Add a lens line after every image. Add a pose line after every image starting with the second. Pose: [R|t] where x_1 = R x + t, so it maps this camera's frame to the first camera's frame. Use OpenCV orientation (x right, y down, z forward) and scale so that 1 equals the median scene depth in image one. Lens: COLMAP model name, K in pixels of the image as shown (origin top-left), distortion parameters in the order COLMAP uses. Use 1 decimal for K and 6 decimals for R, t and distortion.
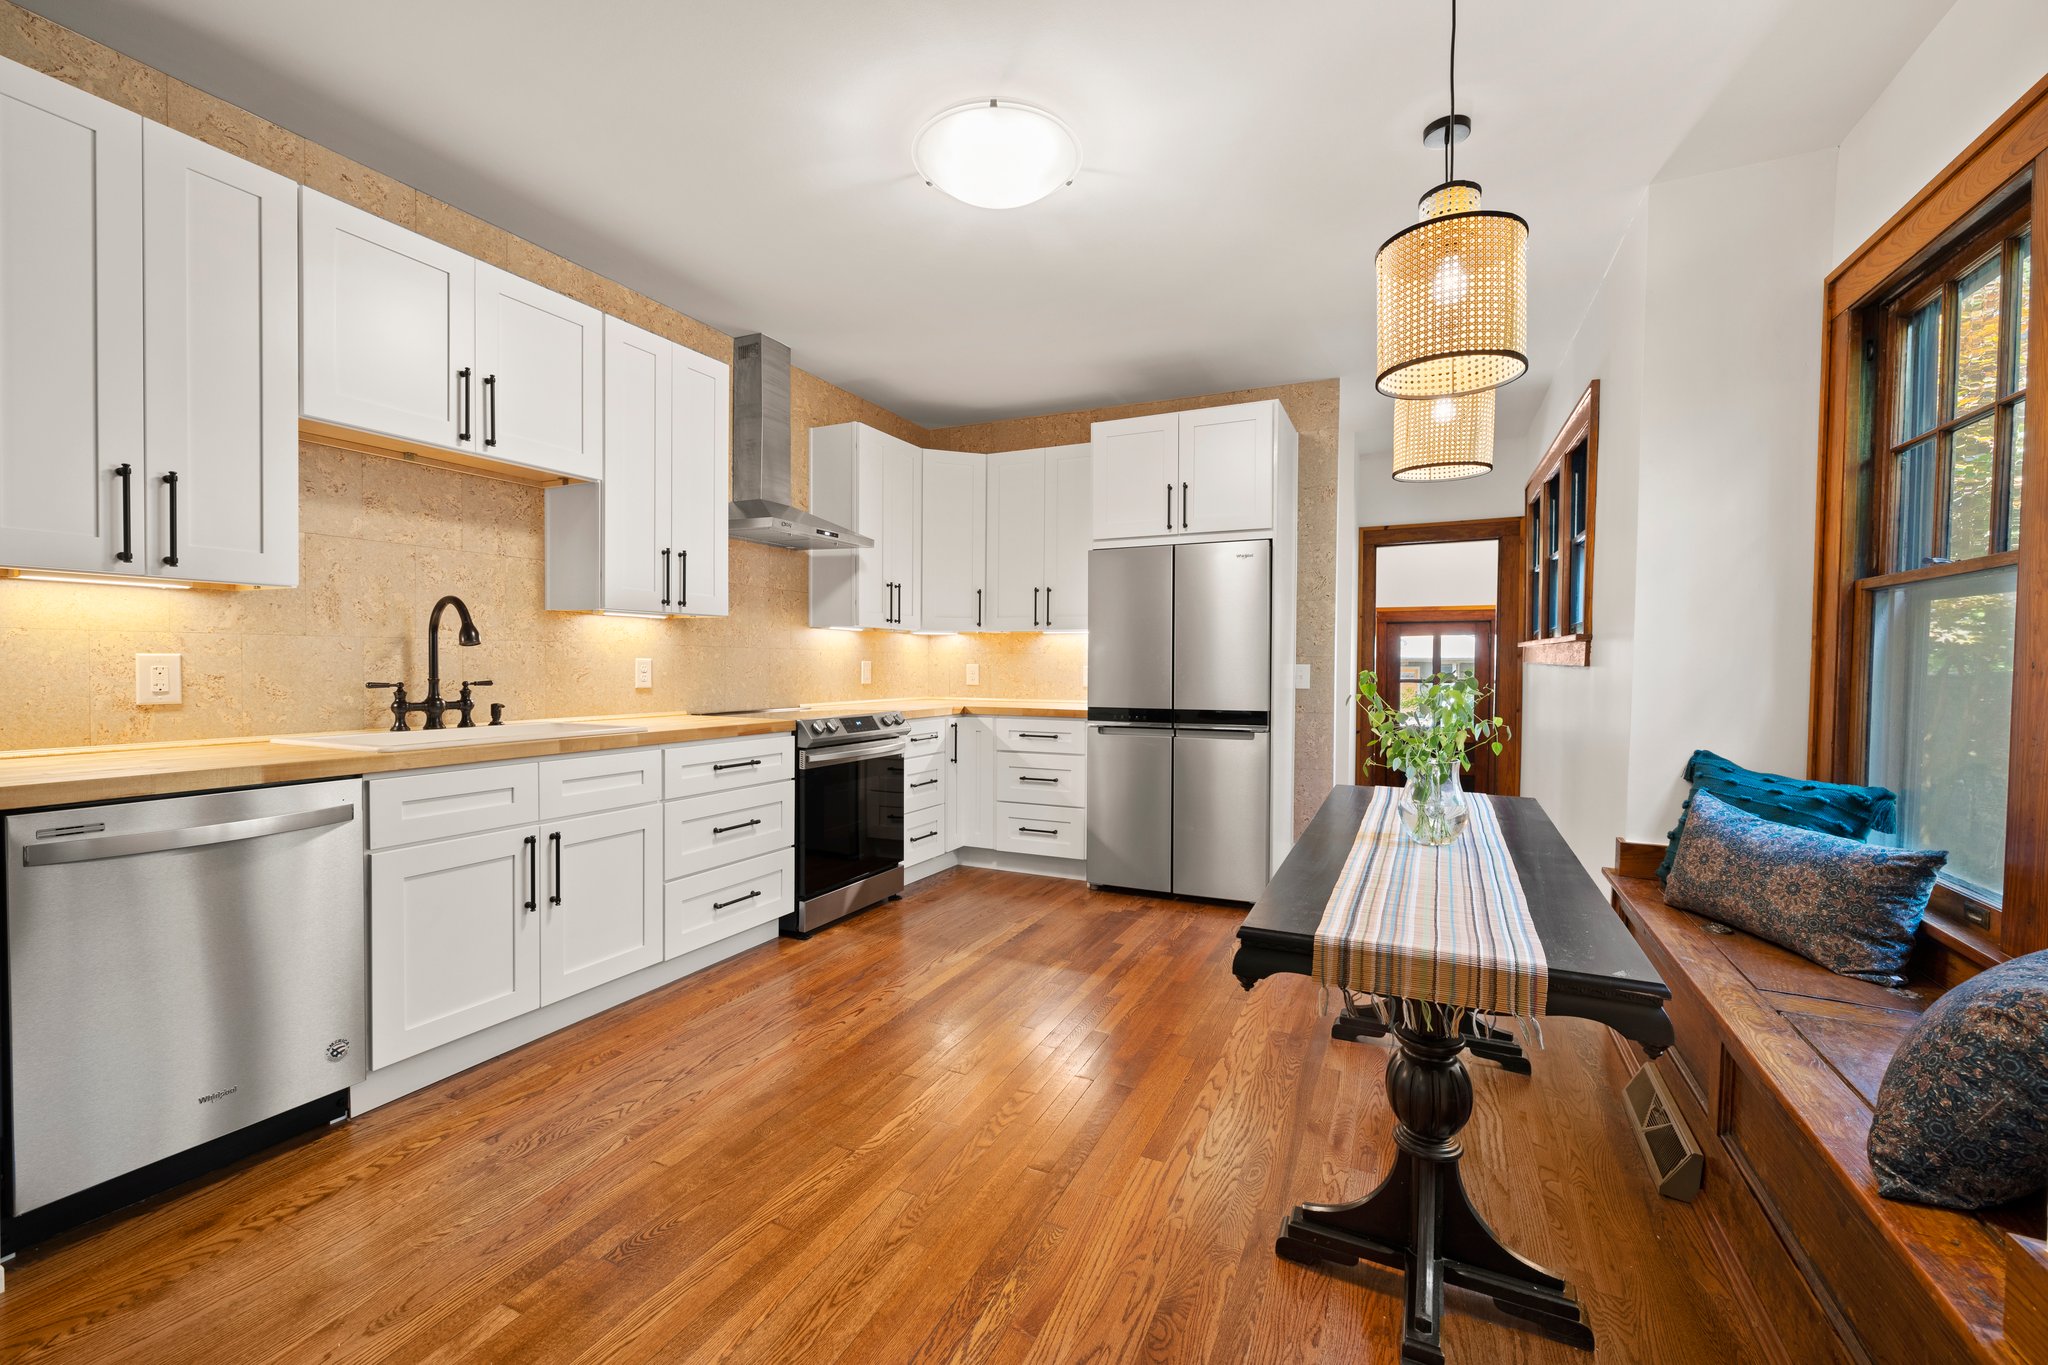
lens RADIAL K [[861.5, 0, 1011.5], [0, 861.5, 664.8], [0, 0, 1]] dist [0.000439, -0.000015]
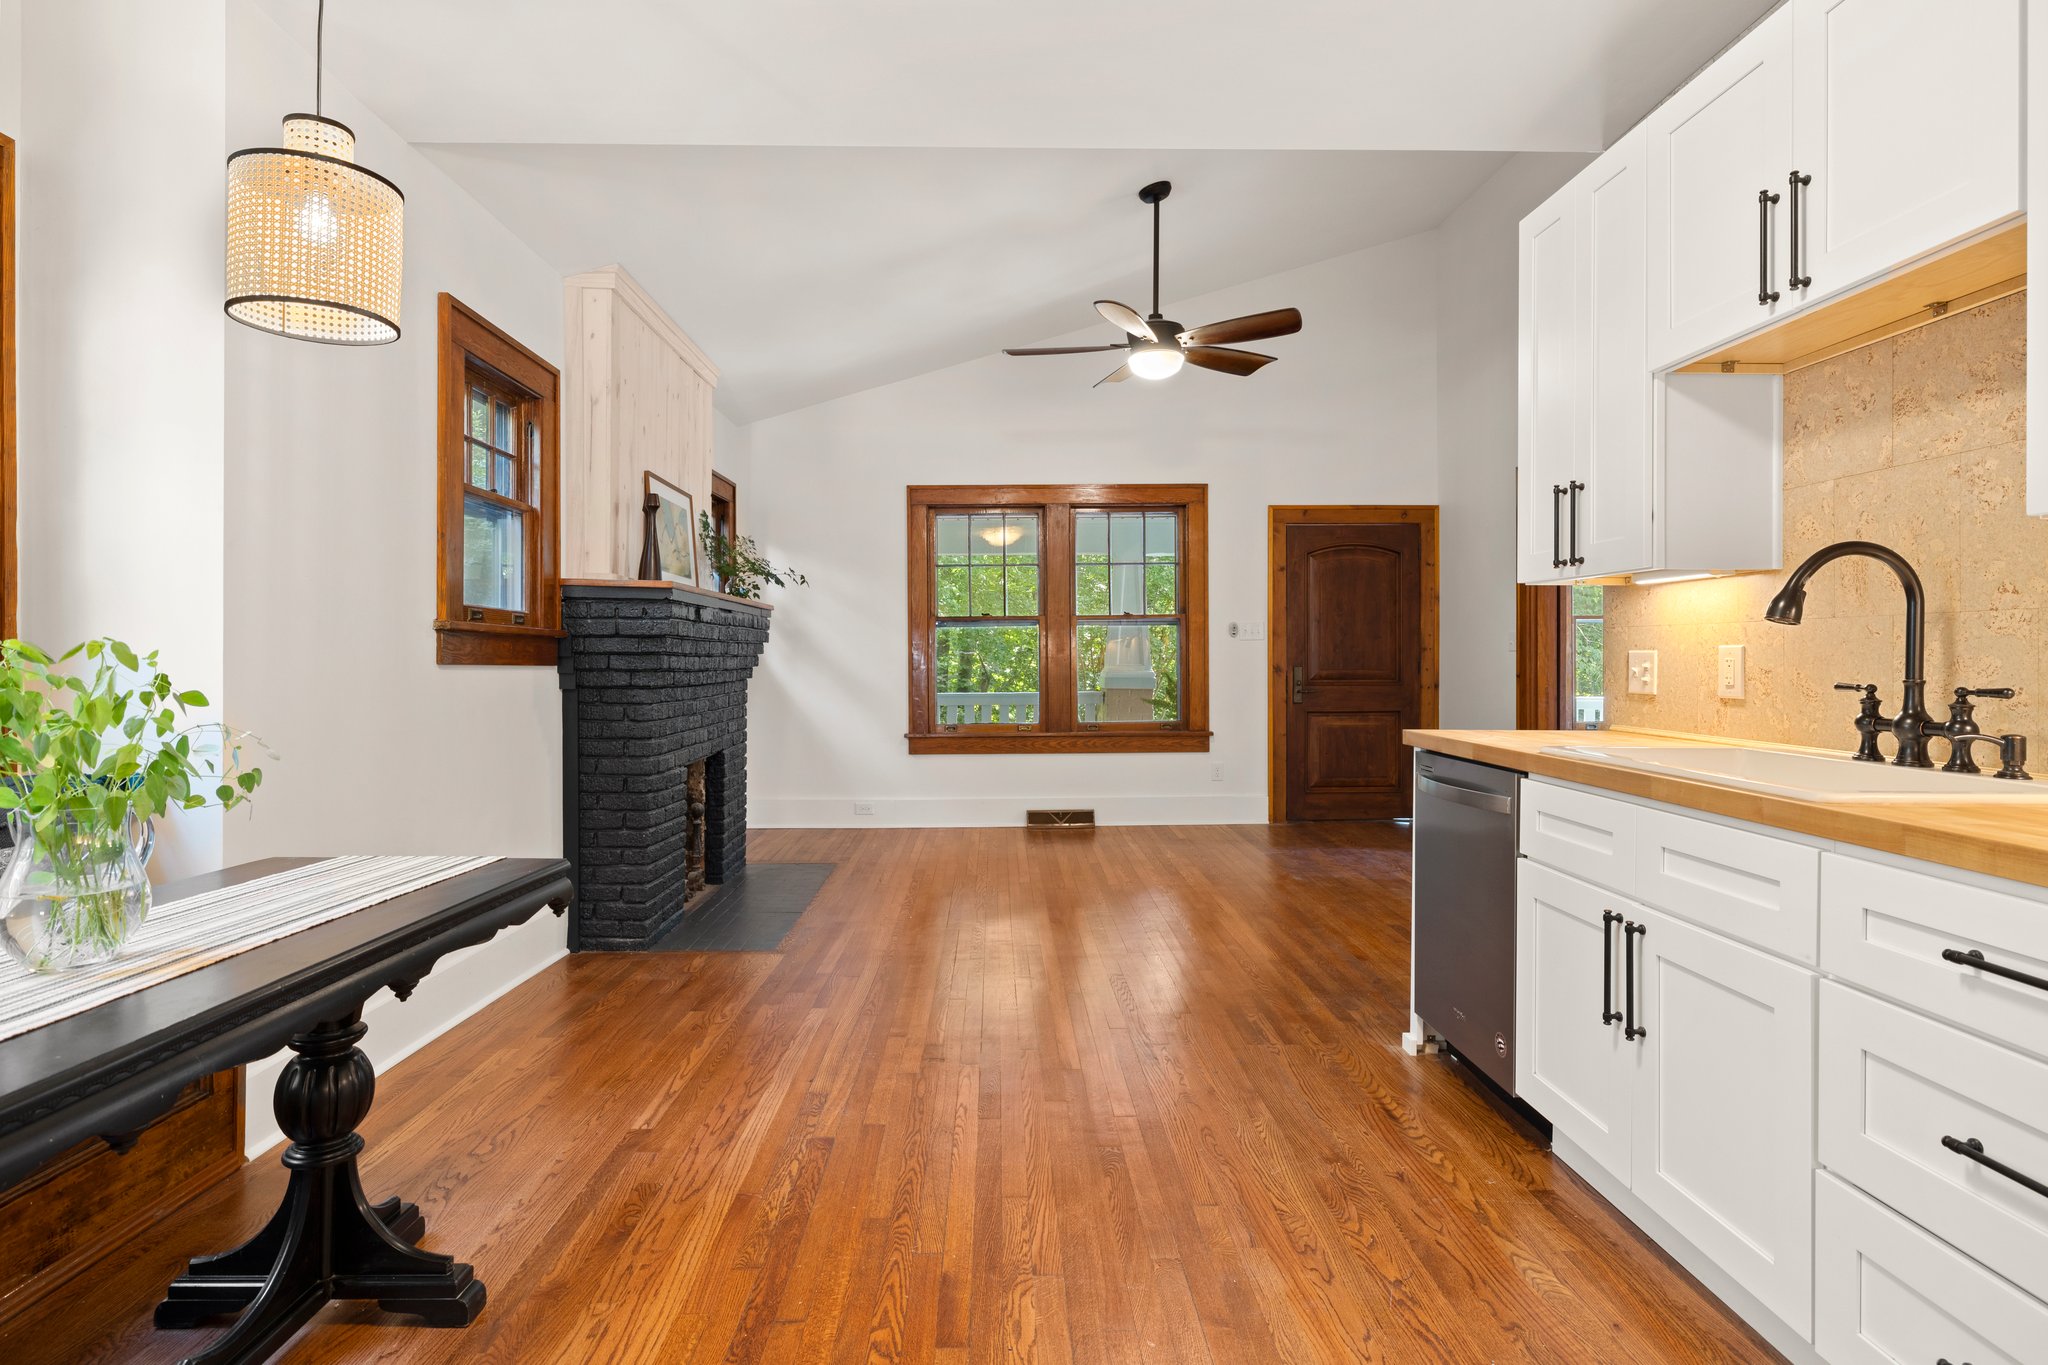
lens RADIAL K [[1058.3, 0, 1018.6], [0, 1058.3, 643.9], [0, 0, 1]] dist [-0.001631, -0.000284]
pose [[-0.889827, -0.017445, -0.455964, 0.175593], [-0.013633, 0.999839, -0.011647, 0.006962], [0.456094, -0.004147, -0.889922, 1.191384]]
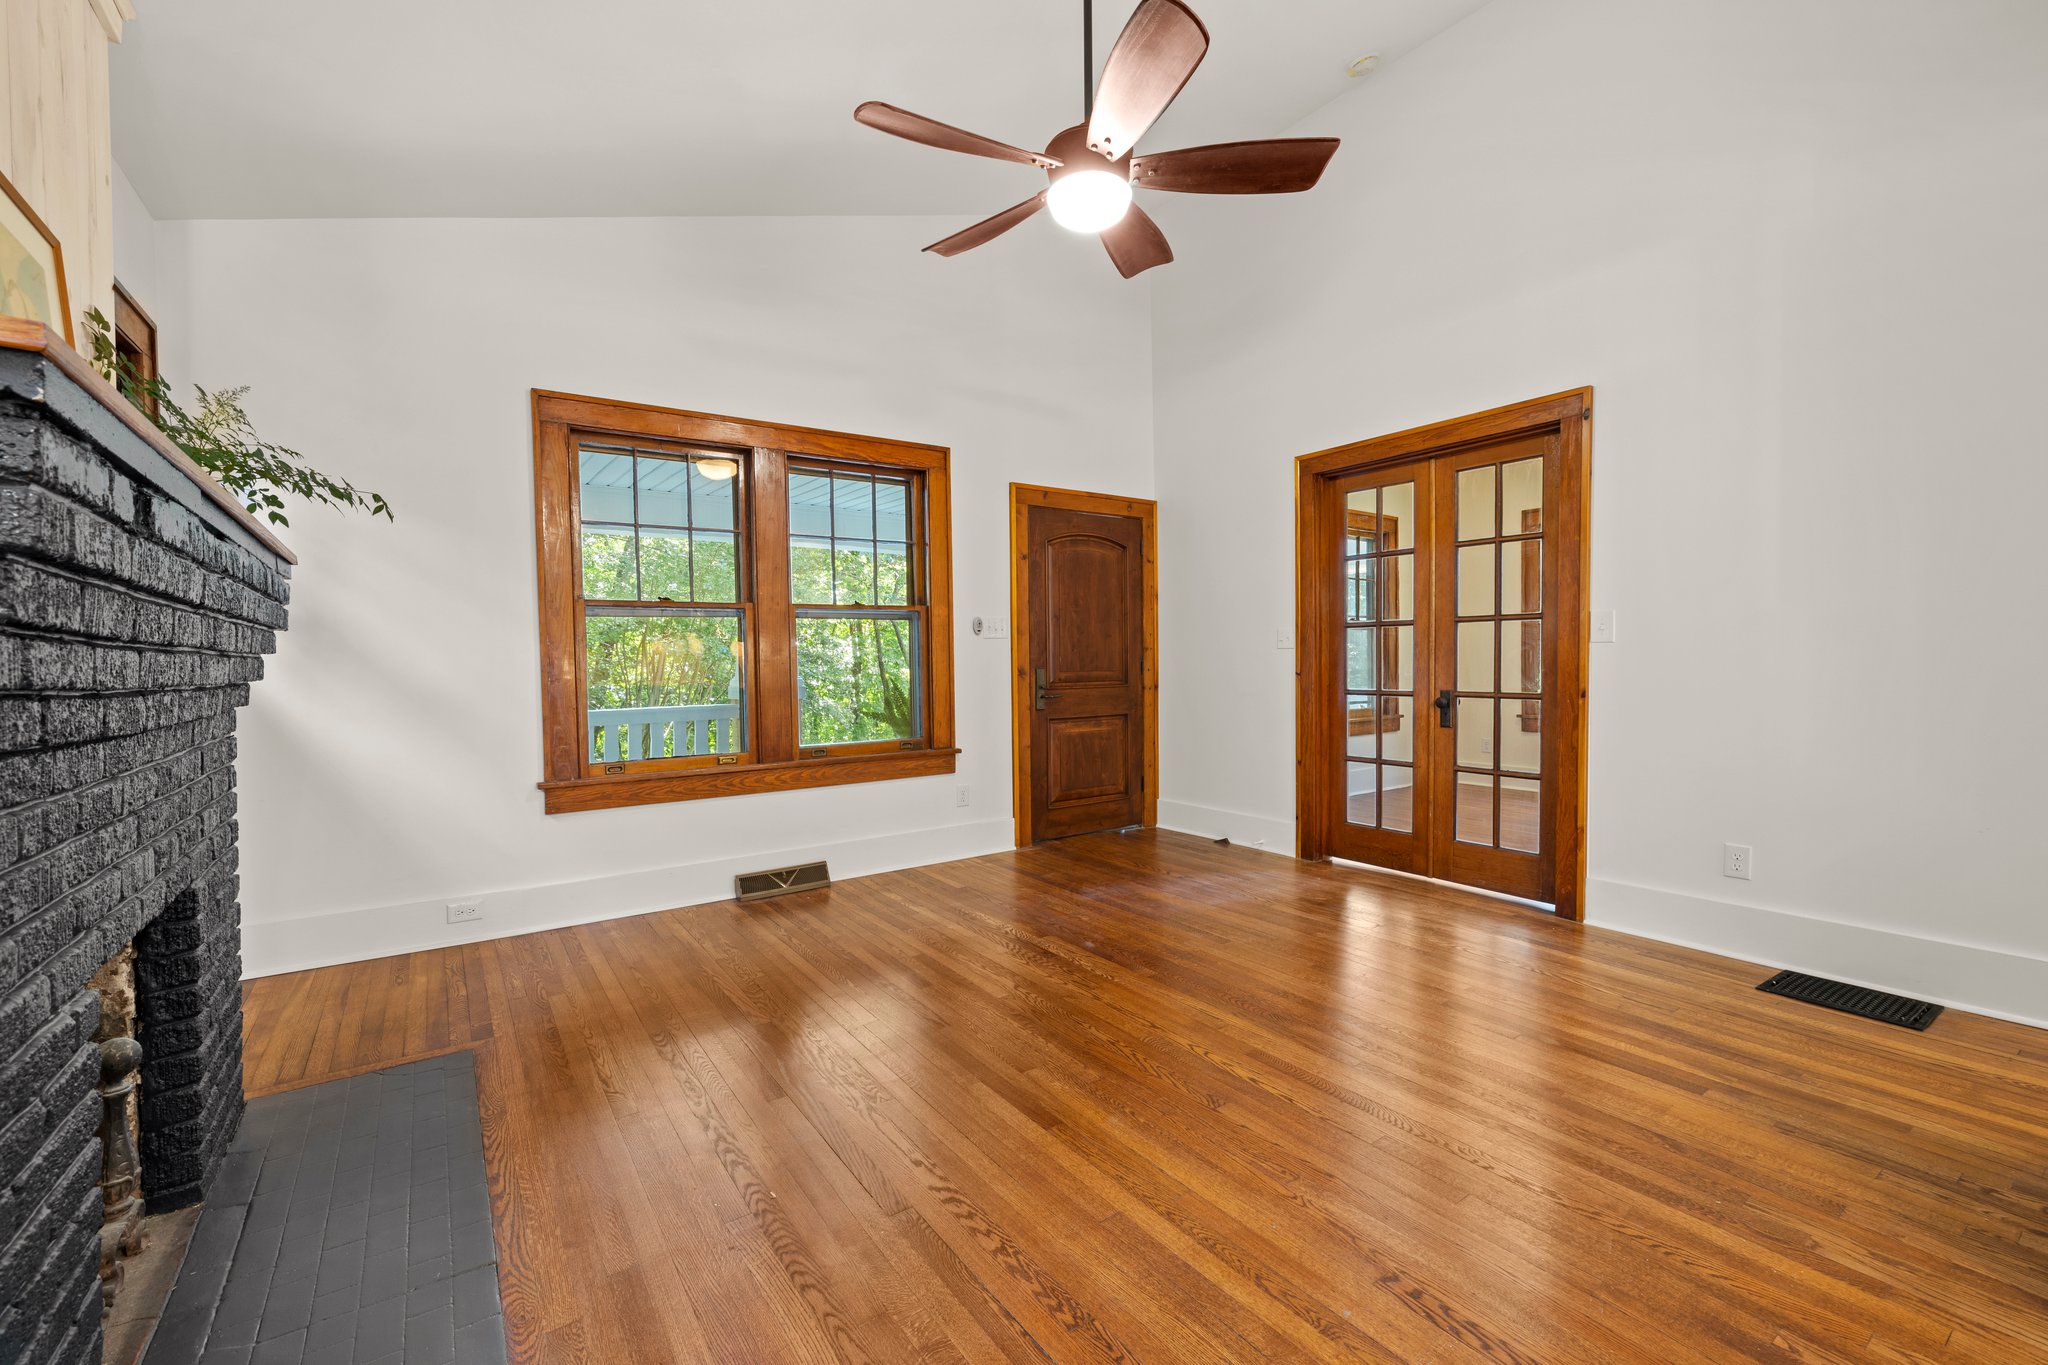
lens RADIAL K [[852.8, 0, 1014.4], [0, 852.8, 674.2], [0, 0, 1]] dist [-0.000068, -0.000065]
pose [[-0.495243, 0.004785, -0.868742, 0.039793], [0.000730, 0.999987, 0.005091, 0.023347], [0.868754, 0.001887, -0.495239, 0.214933]]
